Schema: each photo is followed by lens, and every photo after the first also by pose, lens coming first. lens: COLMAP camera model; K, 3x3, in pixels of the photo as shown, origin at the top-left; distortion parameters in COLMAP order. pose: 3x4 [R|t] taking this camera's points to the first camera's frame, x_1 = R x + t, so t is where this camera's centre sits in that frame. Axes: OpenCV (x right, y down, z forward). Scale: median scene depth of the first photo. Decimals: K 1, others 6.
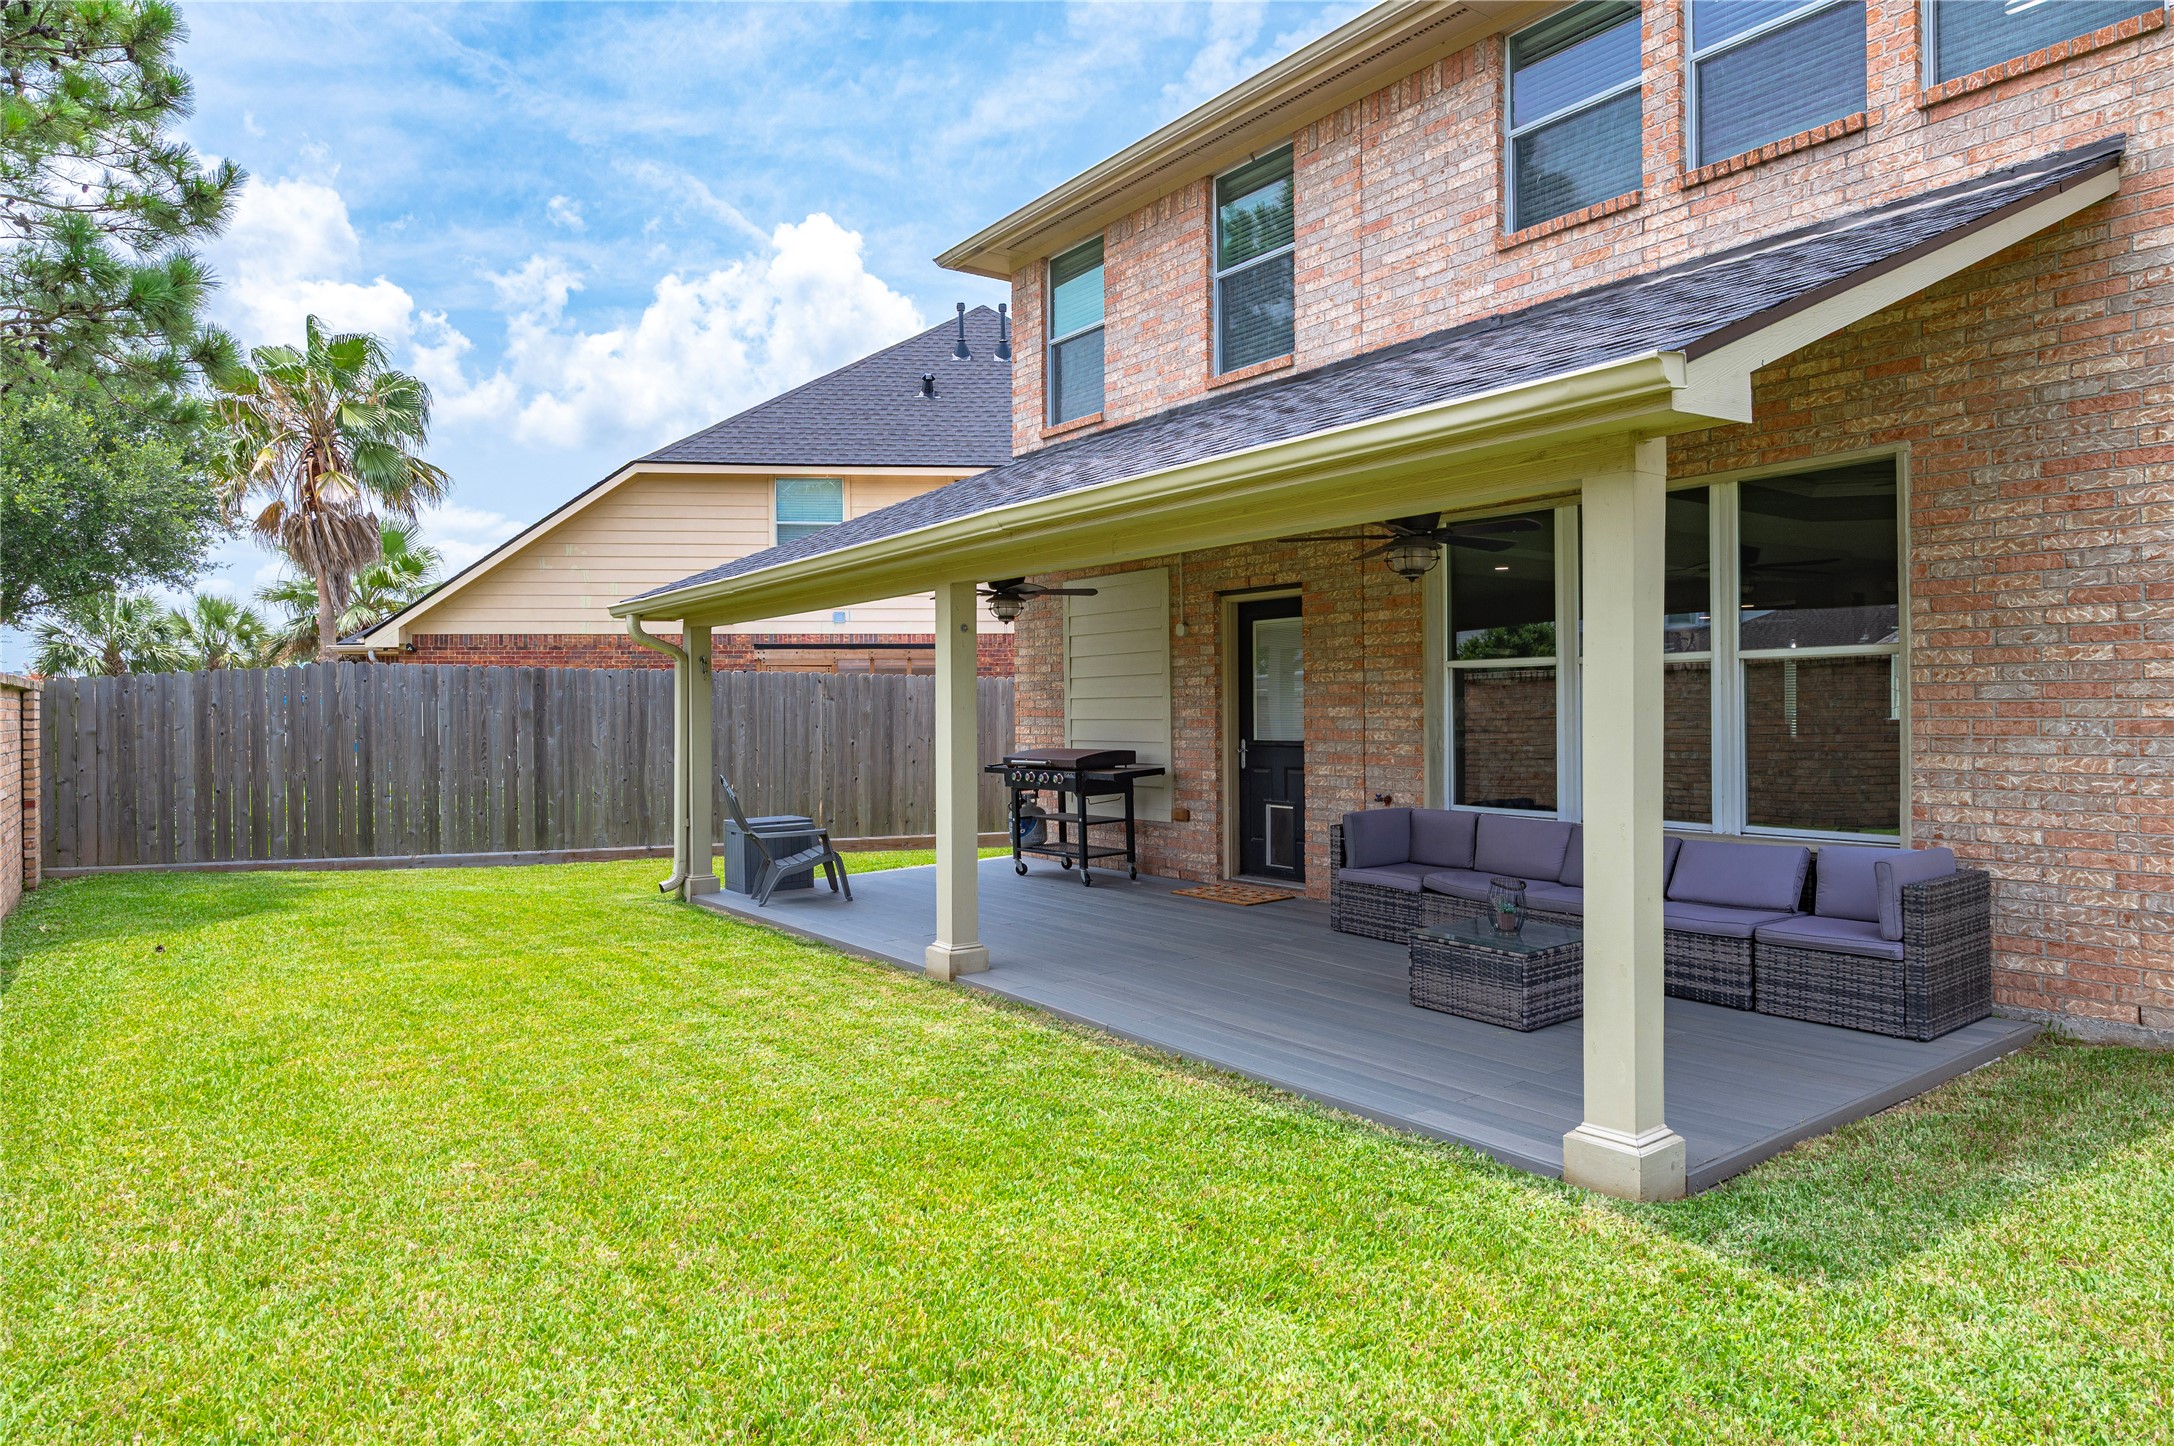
lens RADIAL K [[1332.2, 0, 1084.0], [0, 1332.2, 704.4], [0, 0, 1]] dist [0.008986, 0.001367]
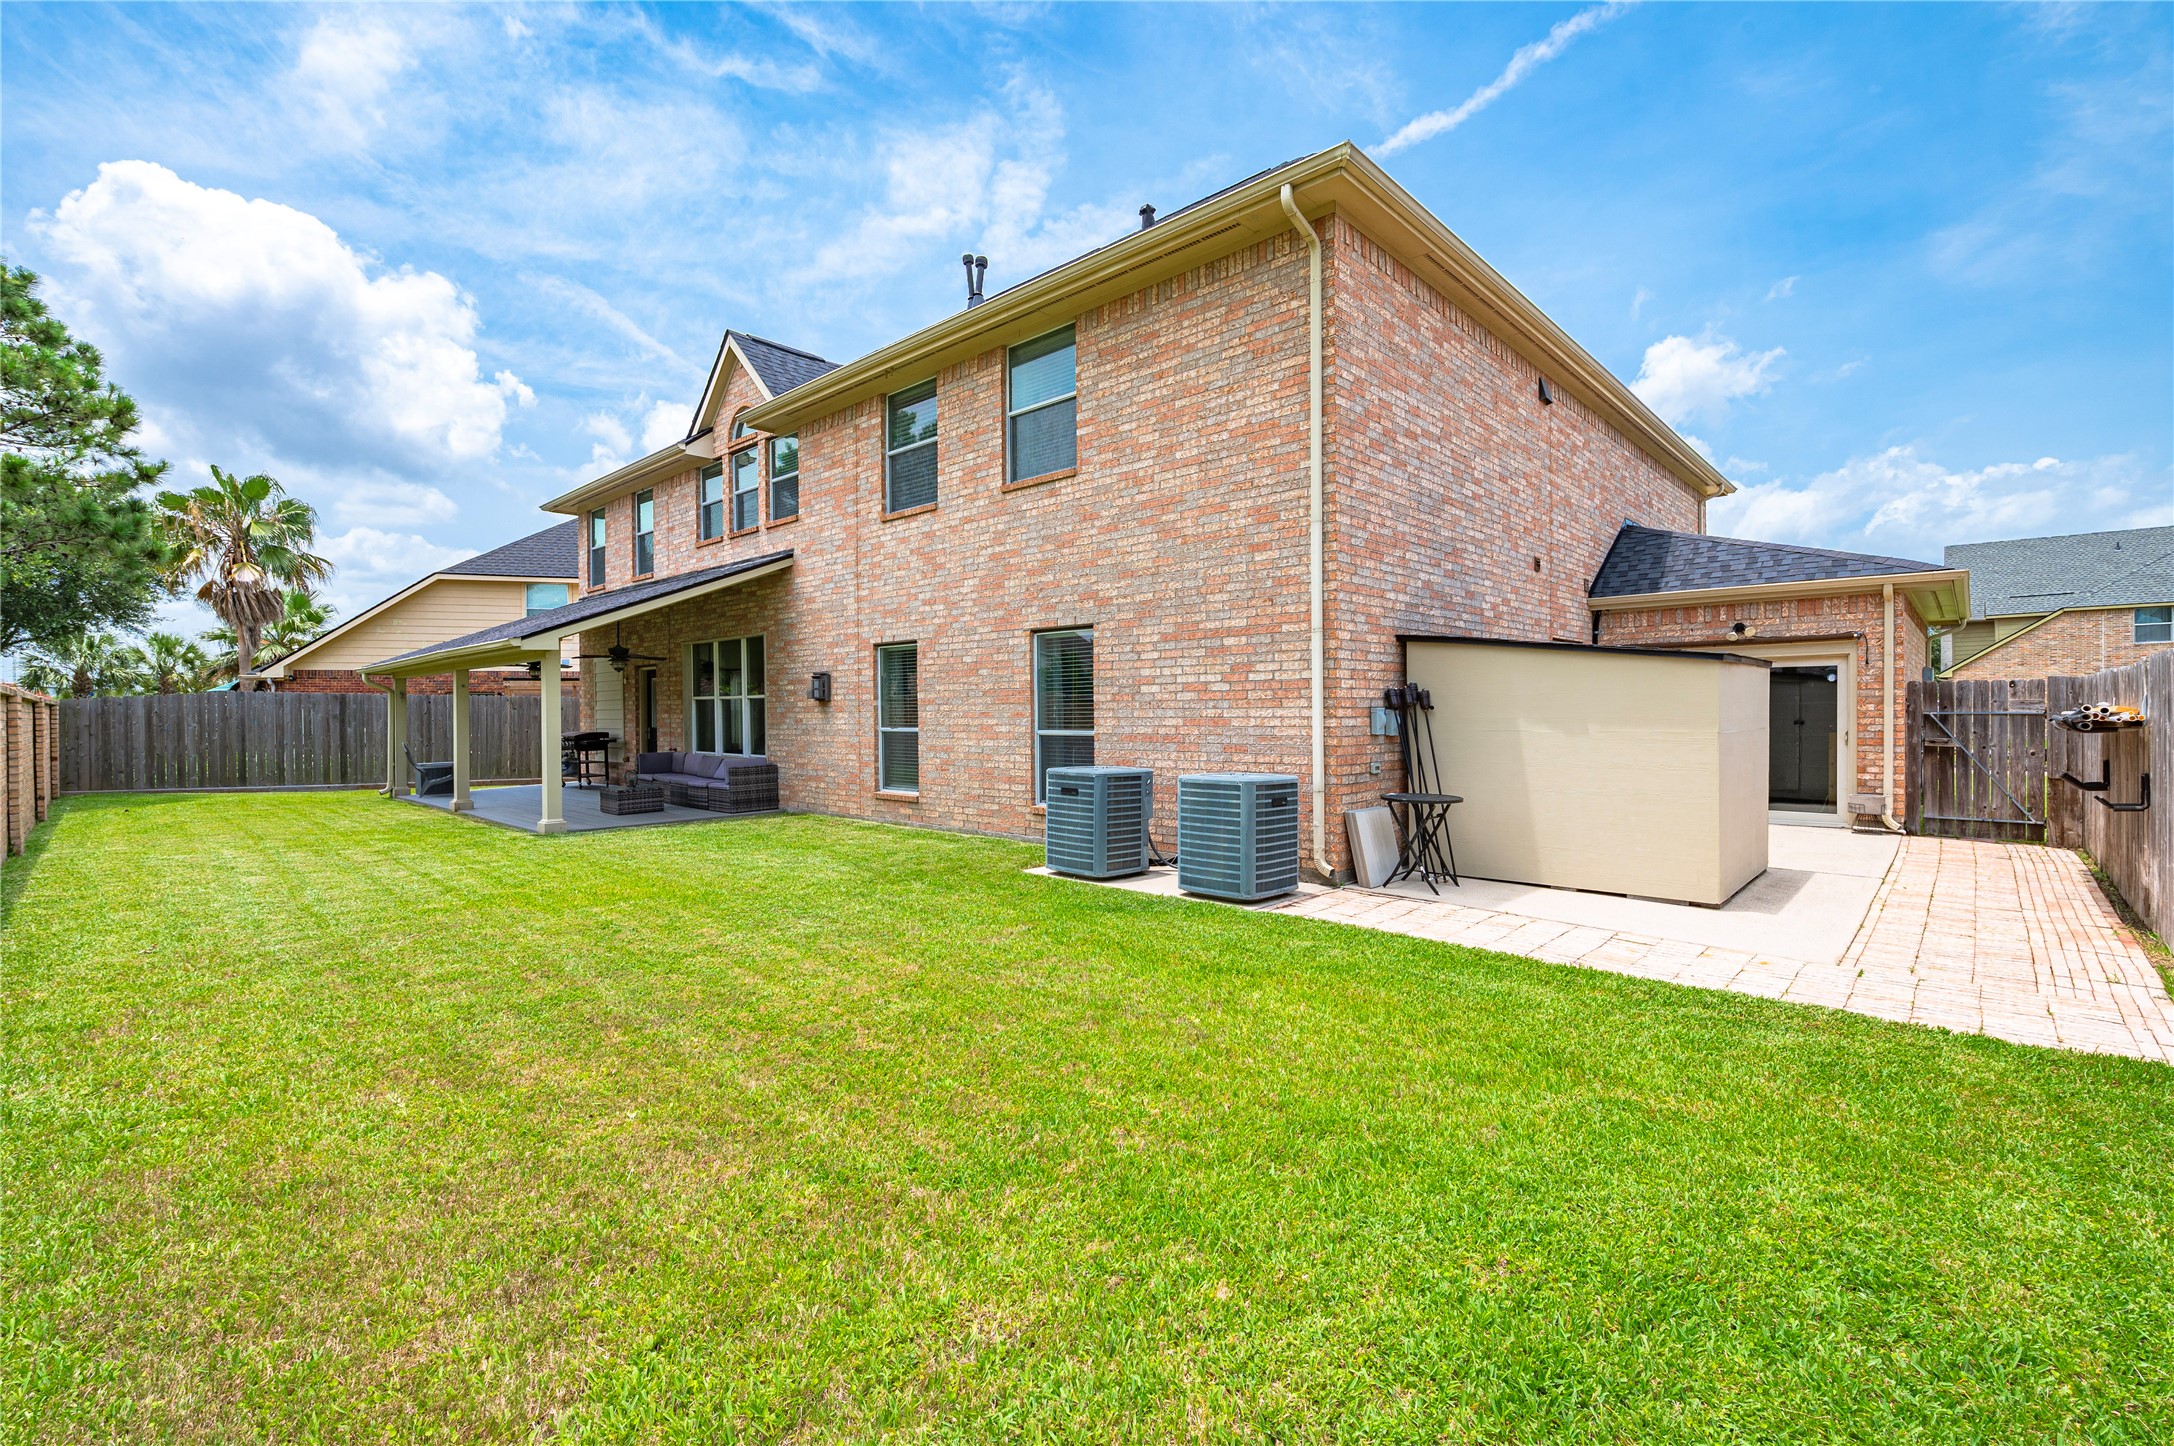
lens RADIAL K [[966.0, 0, 1085.7], [0, 966.0, 733.0], [0, 0, 1]] dist [0.000166, -0.001680]
pose [[0.983263, -0.006100, 0.182091, 0.423214], [0.001210, 0.999636, 0.026957, -0.006881], [-0.182189, -0.026286, 0.982912, -0.633547]]
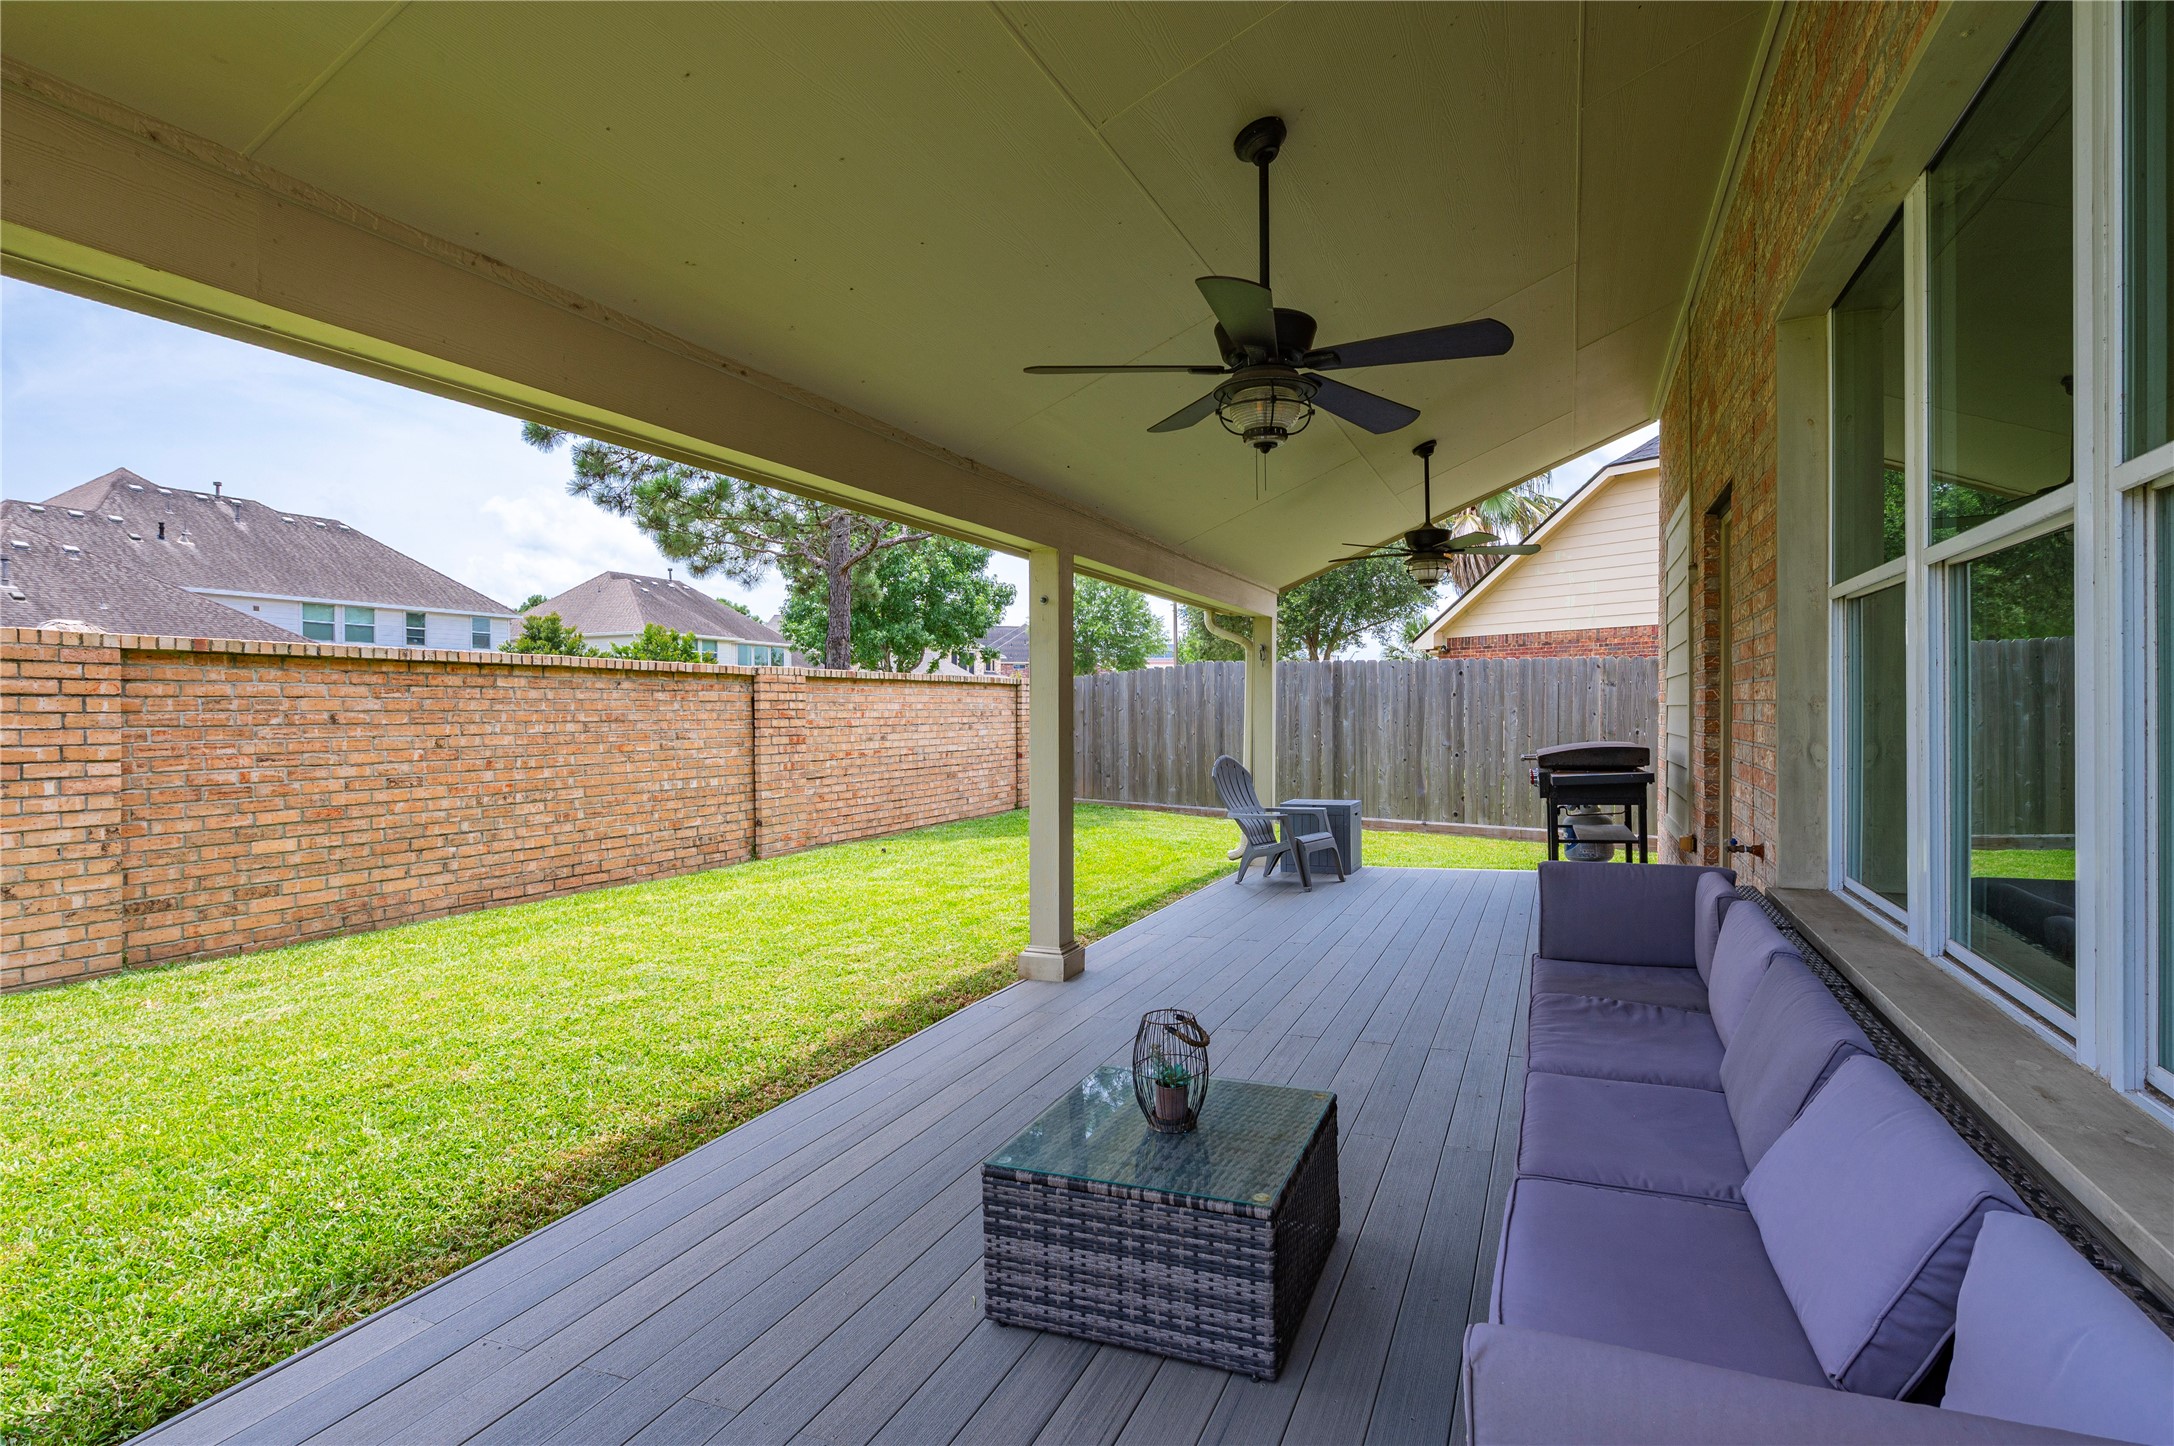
lens RADIAL K [[1057.2, 0, 1144.2], [0, 1057.2, 713.6], [0, 0, 1]] dist [-0.002569, -0.000479]
pose [[0.538491, 0.008419, -0.842589, 0.285124], [0.005264, 0.999897, 0.013355, 0.005421], [0.842615, -0.011627, 0.538391, 0.349344]]
